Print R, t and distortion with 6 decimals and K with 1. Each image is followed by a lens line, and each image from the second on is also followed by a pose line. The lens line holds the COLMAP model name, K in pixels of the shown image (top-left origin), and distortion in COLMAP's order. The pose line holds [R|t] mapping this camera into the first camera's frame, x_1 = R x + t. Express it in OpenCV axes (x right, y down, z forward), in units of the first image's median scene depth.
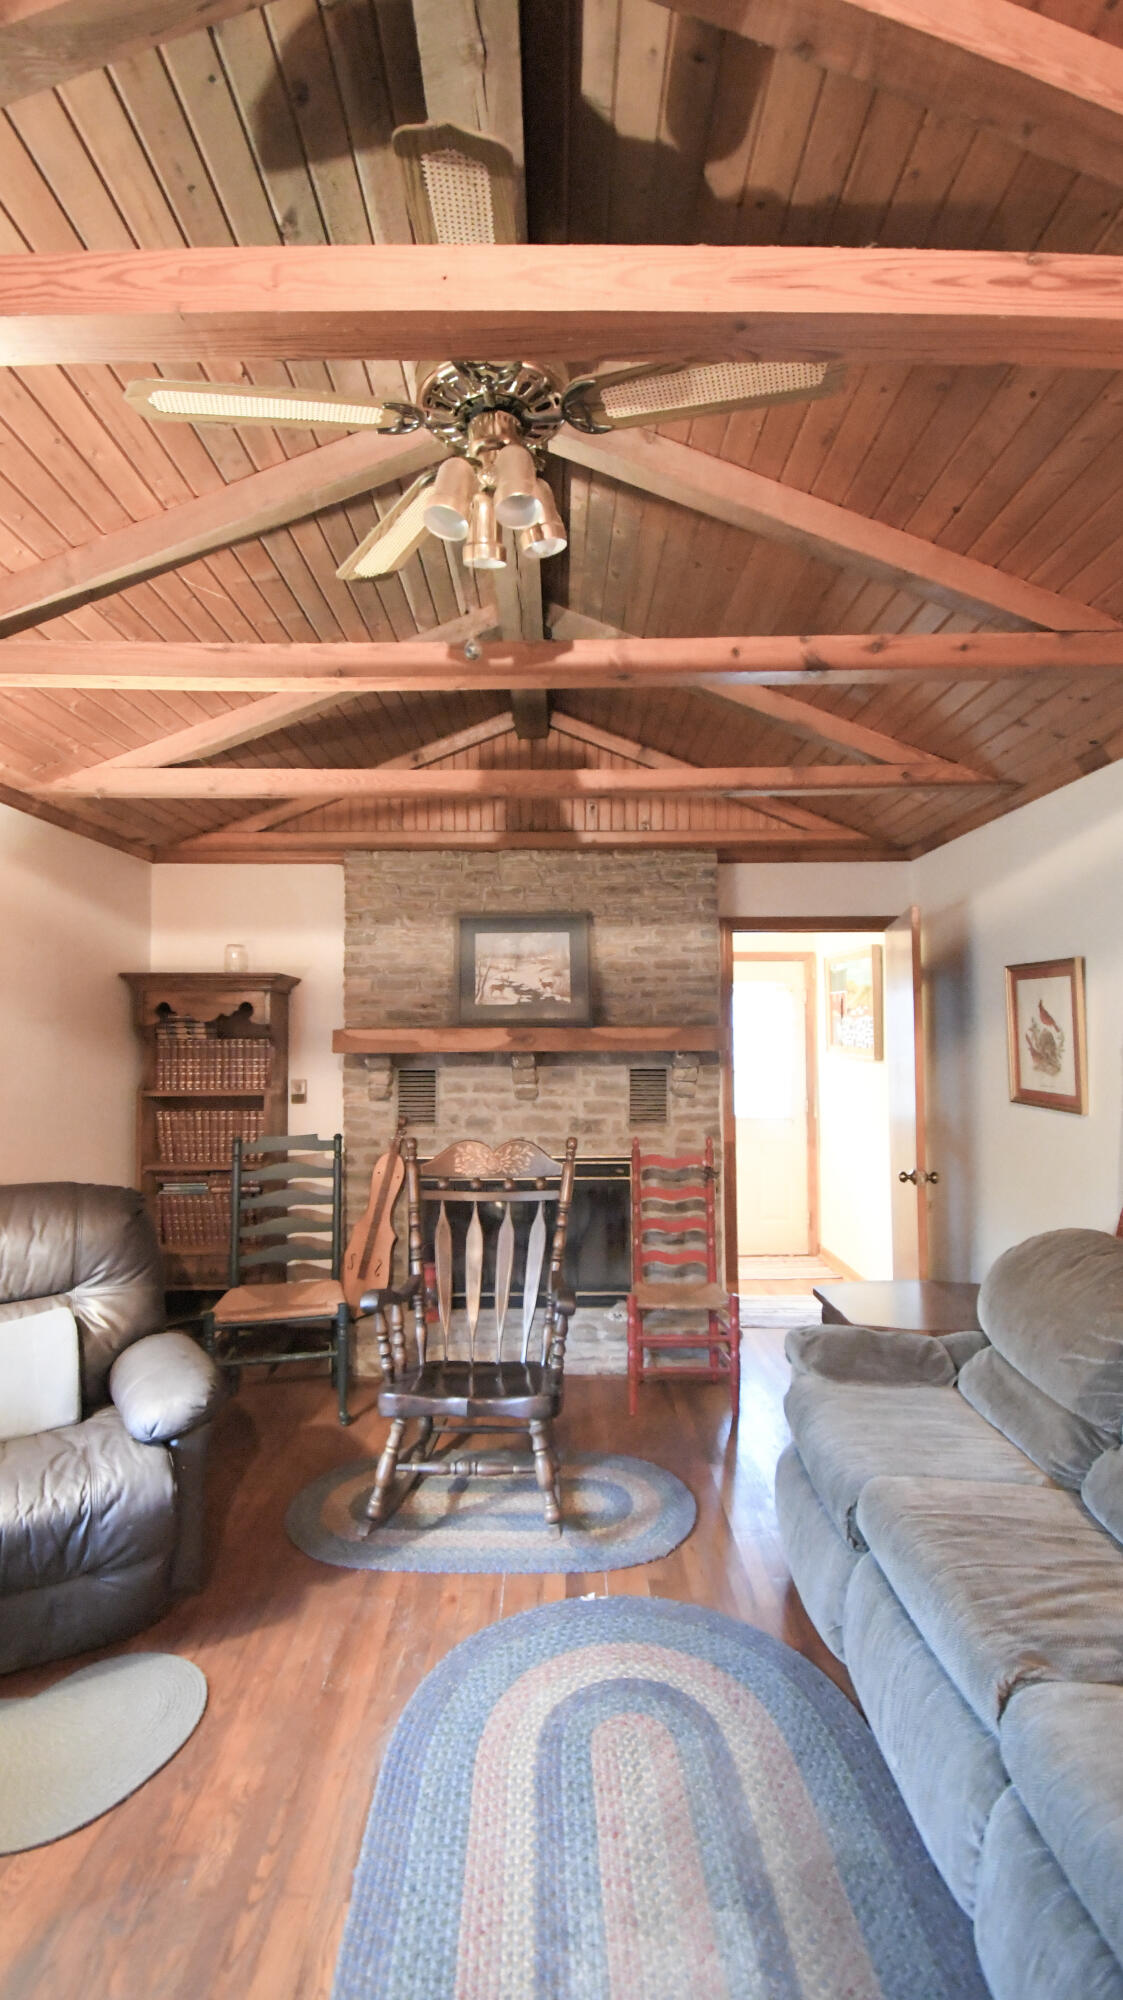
lens RADIAL K [[875.3, 0, 559.7], [0, 875.3, 1010.0], [0, 0, 1]] dist [0.022478, -0.029091]
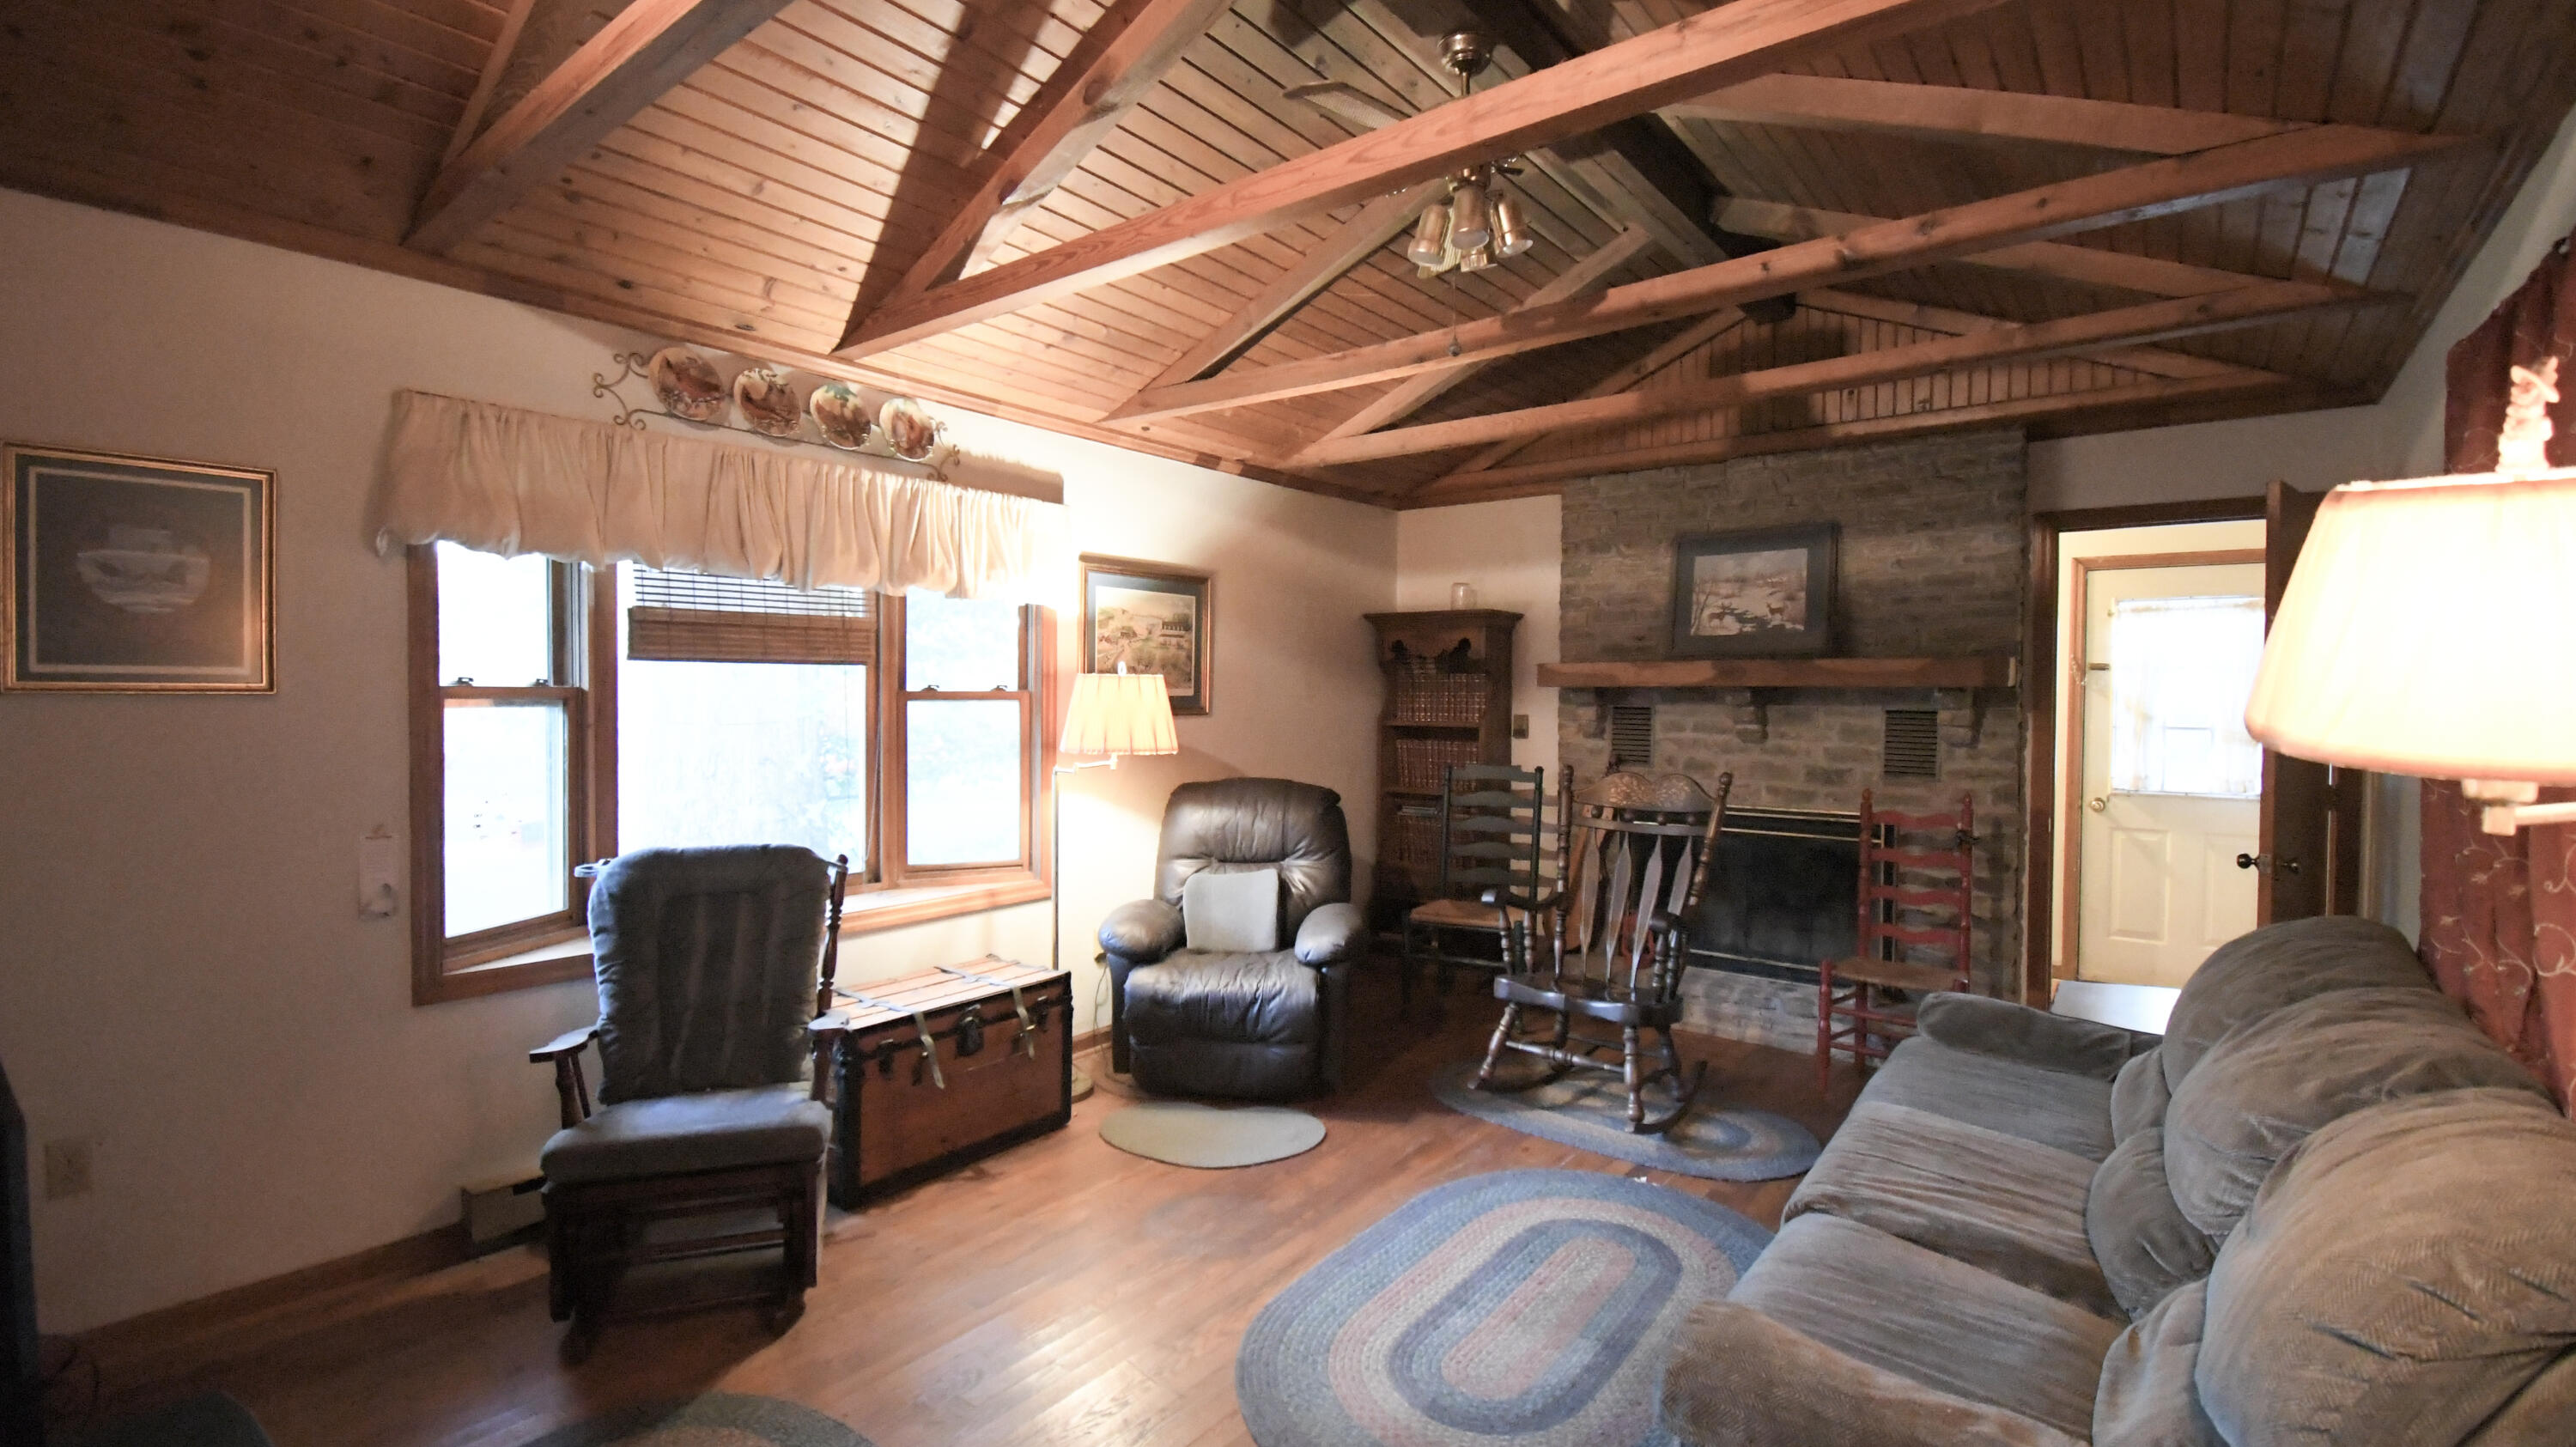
lens RADIAL K [[1127.5, 0, 1272.1], [0, 1127.5, 720.5], [0, 0, 1]] dist [0.022478, -0.029091]
pose [[0.777967, 0.025633, -0.627782, 0.308661], [0.009236, 0.998593, 0.052220, 0.016801], [0.628237, -0.046423, 0.776636, -0.192701]]
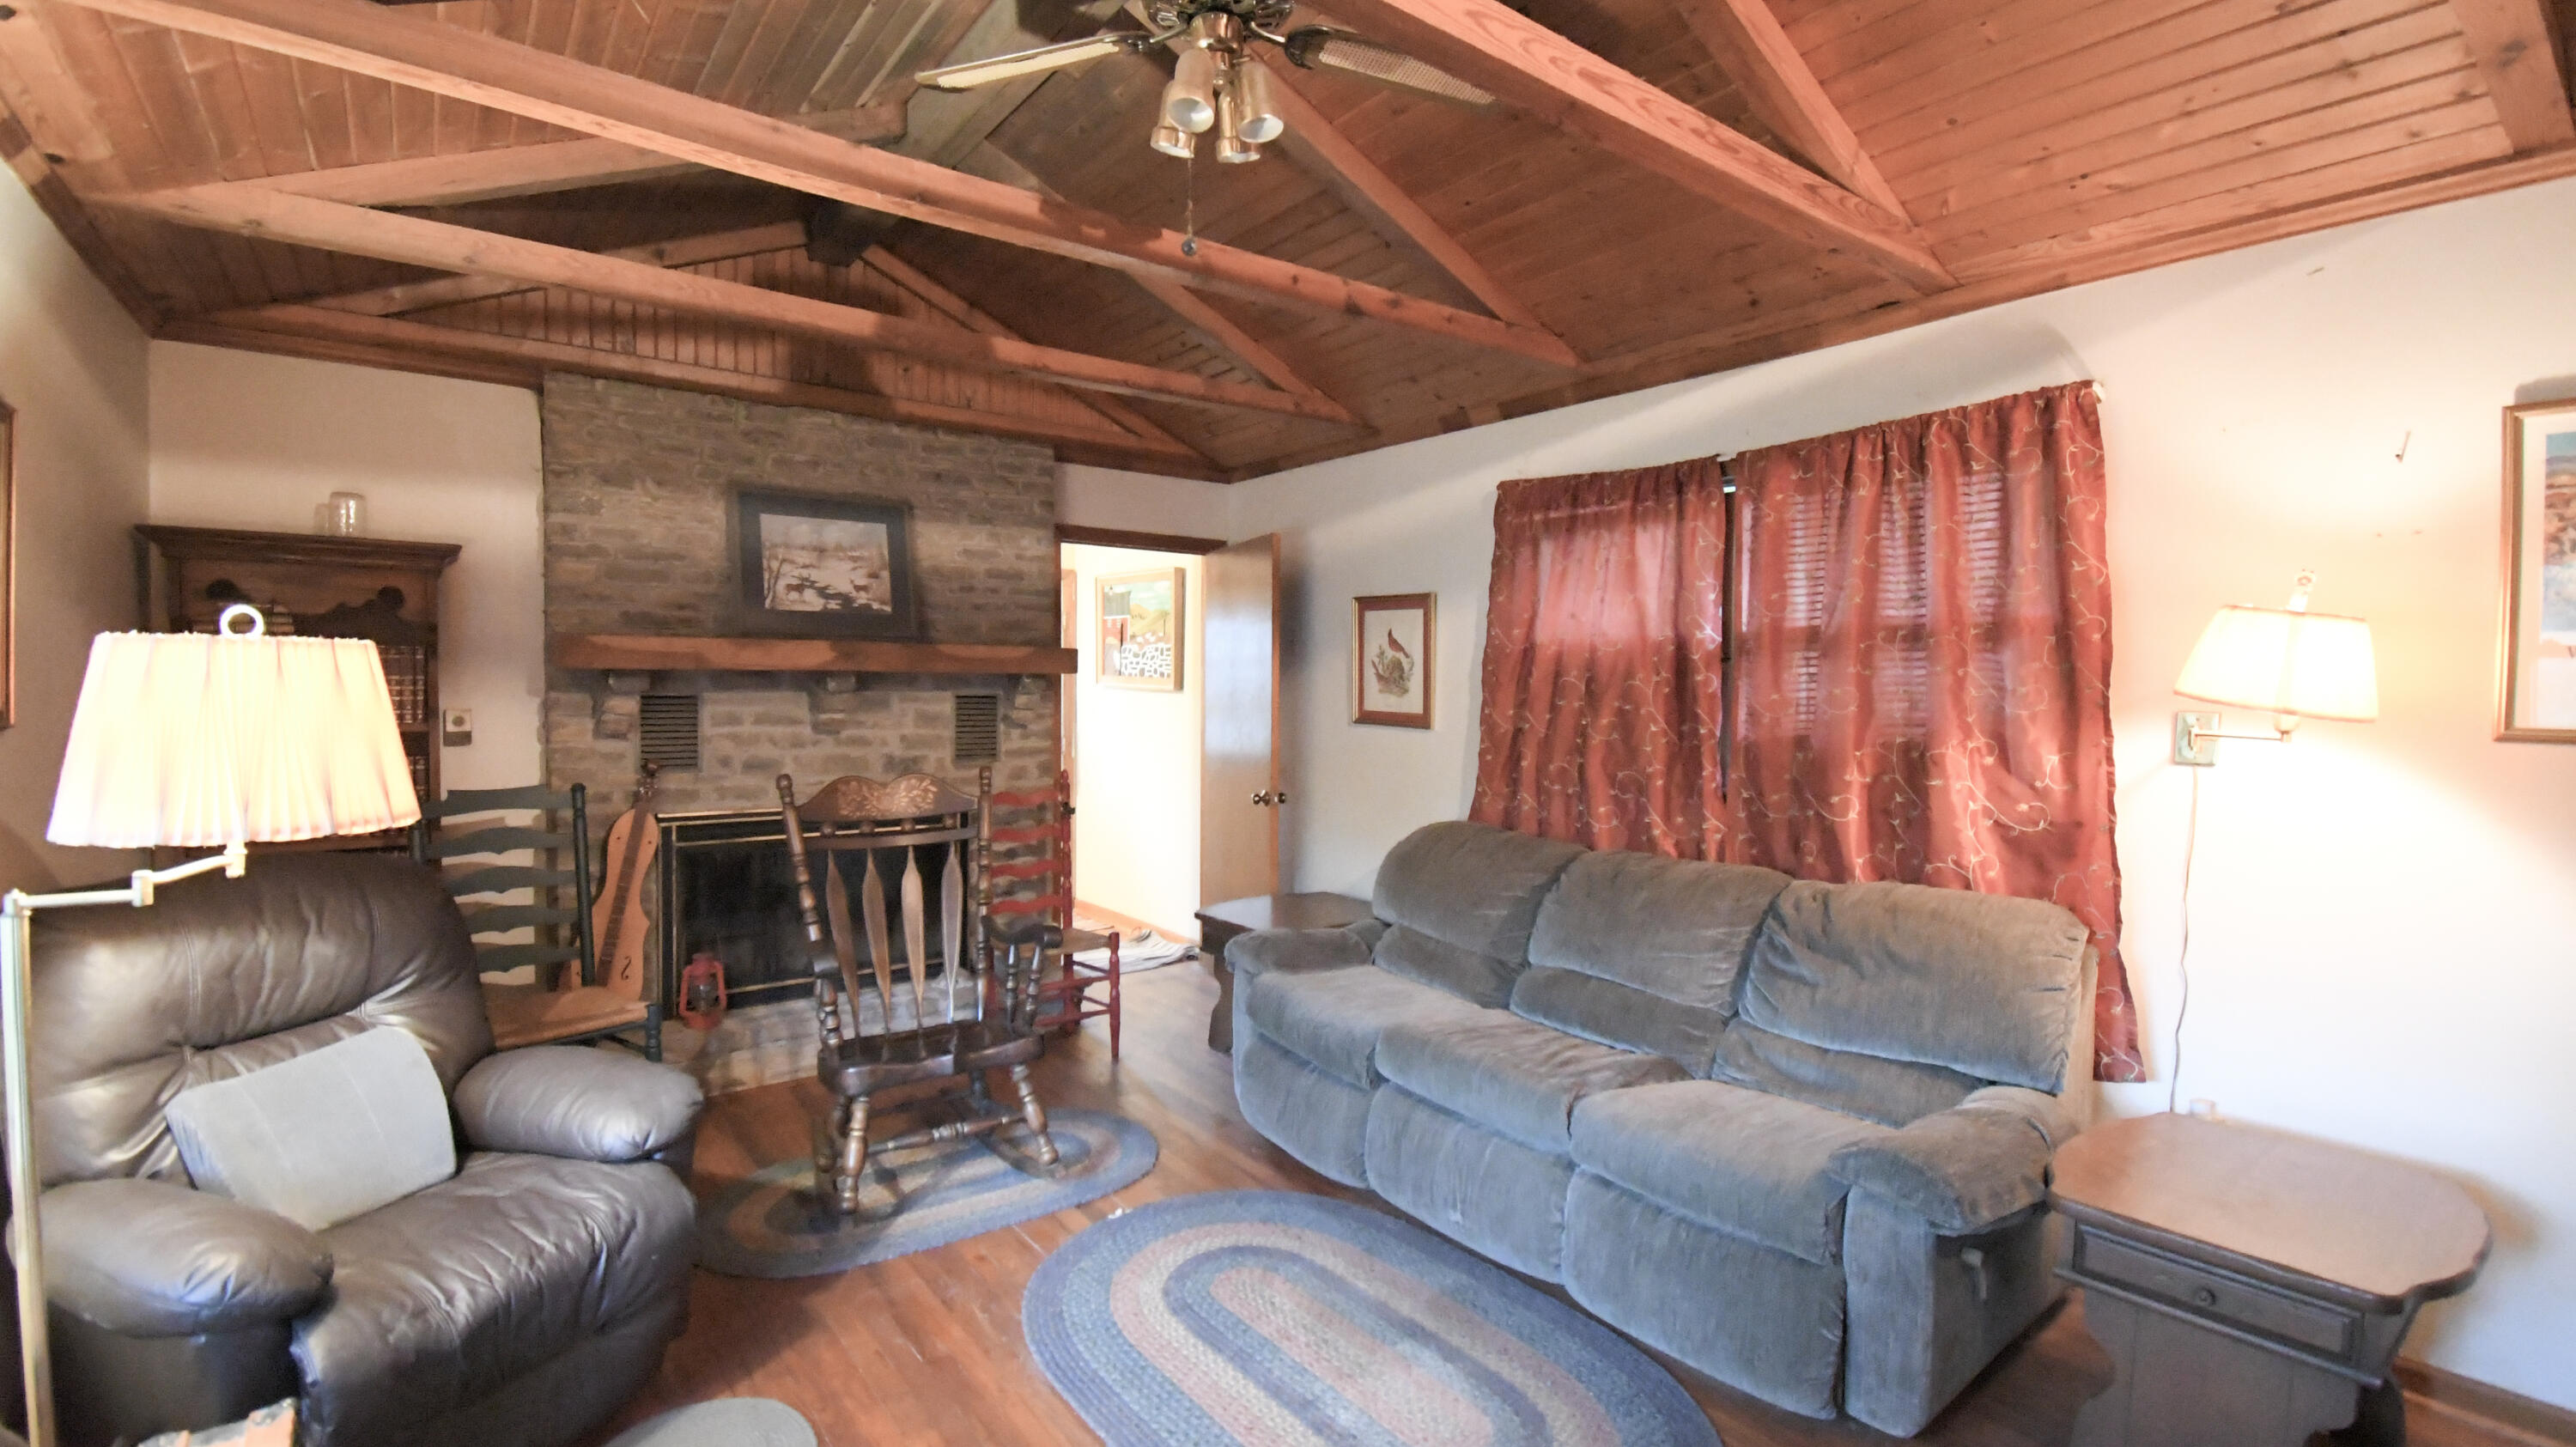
lens RADIAL K [[1127.5, 0, 1272.1], [0, 1127.5, 720.5], [0, 0, 1]] dist [0.022478, -0.029091]
pose [[0.802261, -0.007939, 0.596920, -0.332826], [-0.031204, 0.997987, 0.055211, 0.022816], [-0.596157, -0.062920, 0.800399, -0.048977]]
